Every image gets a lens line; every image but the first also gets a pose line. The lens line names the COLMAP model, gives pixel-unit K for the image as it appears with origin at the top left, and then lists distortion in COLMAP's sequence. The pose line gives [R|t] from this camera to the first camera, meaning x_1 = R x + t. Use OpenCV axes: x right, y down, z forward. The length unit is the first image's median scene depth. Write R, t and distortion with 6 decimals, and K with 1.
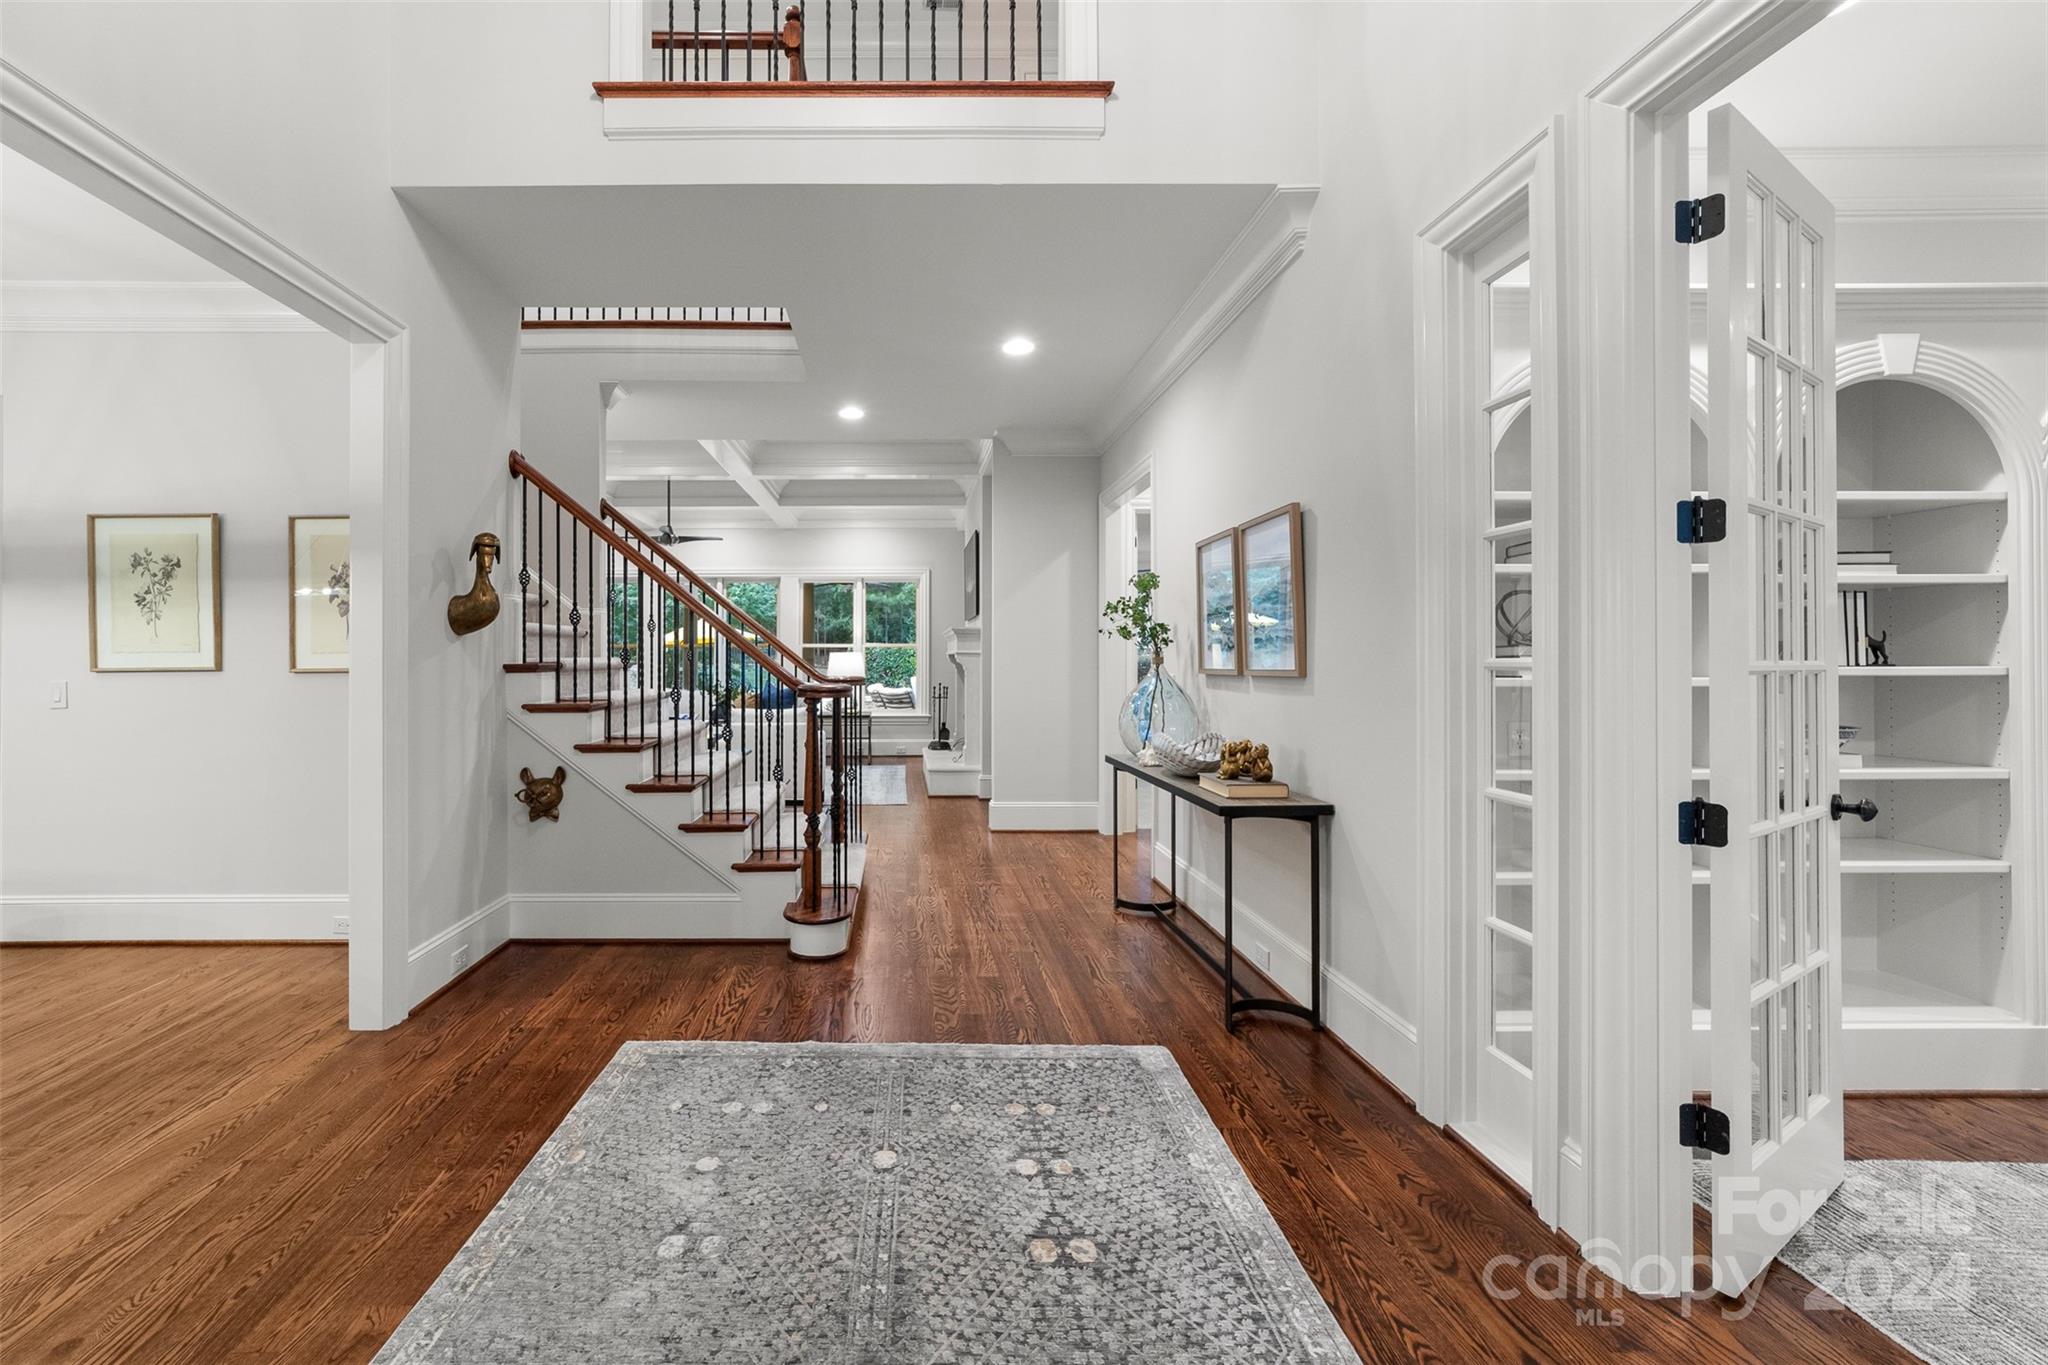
lens RADIAL K [[676.1, 0, 1019.6], [0, 676.1, 683.6], [0, 0, 1]] dist [-0.003052, -0.000170]
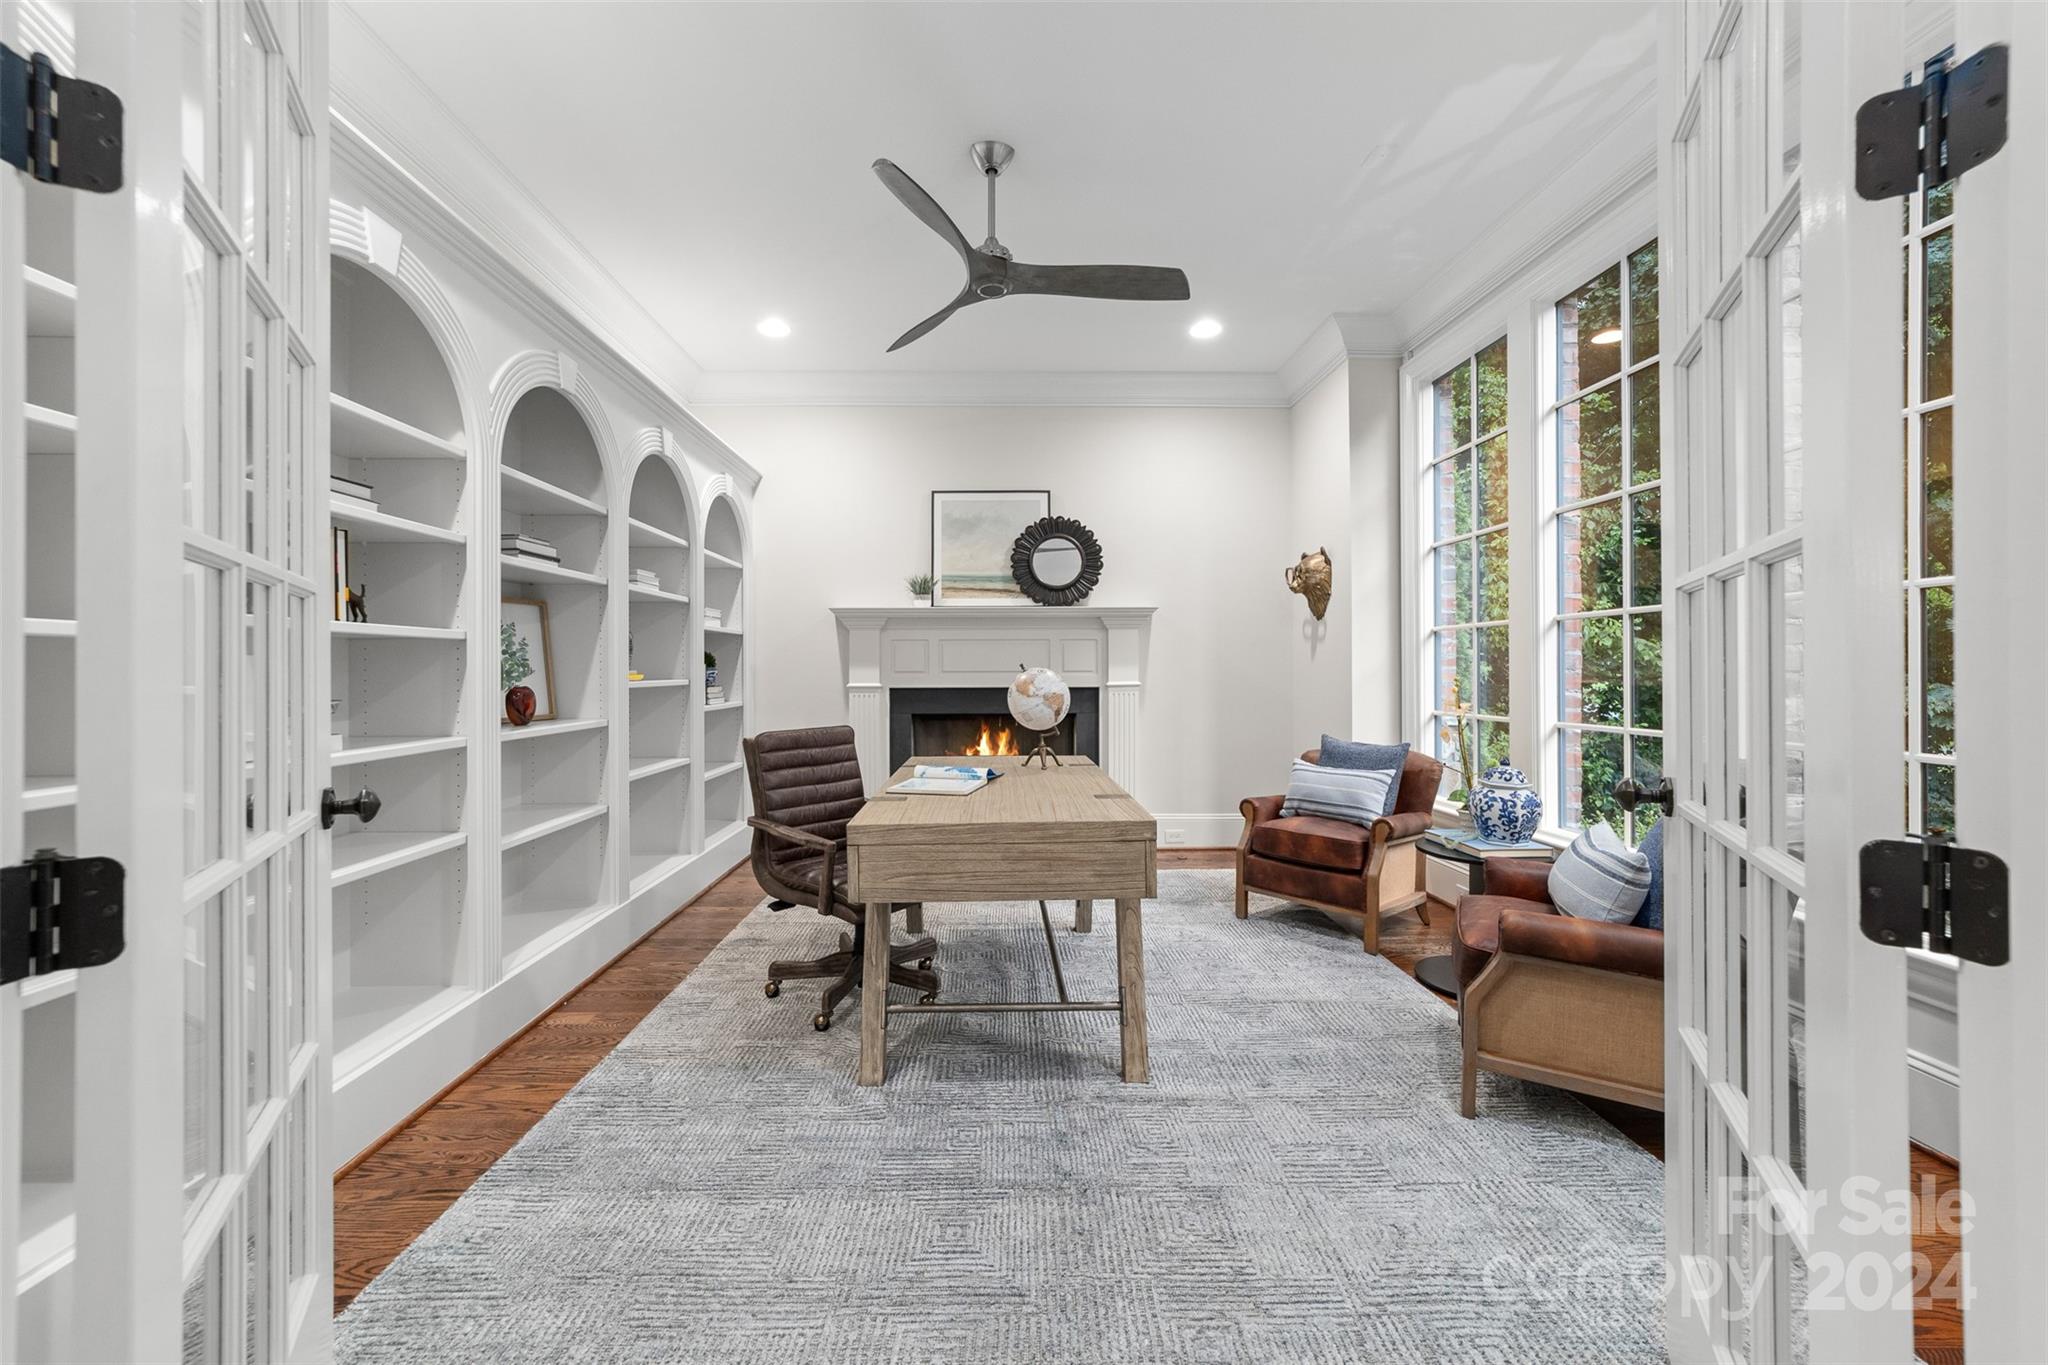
lens RADIAL K [[817.9, 0, 1020.9], [0, 817.9, 669.7], [0, 0, 1]] dist [-0.002989, 0.000570]
pose [[-0.033320, 0.005174, 0.999431, 0.306683], [-0.000259, 0.999987, -0.005186, 0.041333], [-0.999445, -0.000431, -0.033318, 0.270669]]
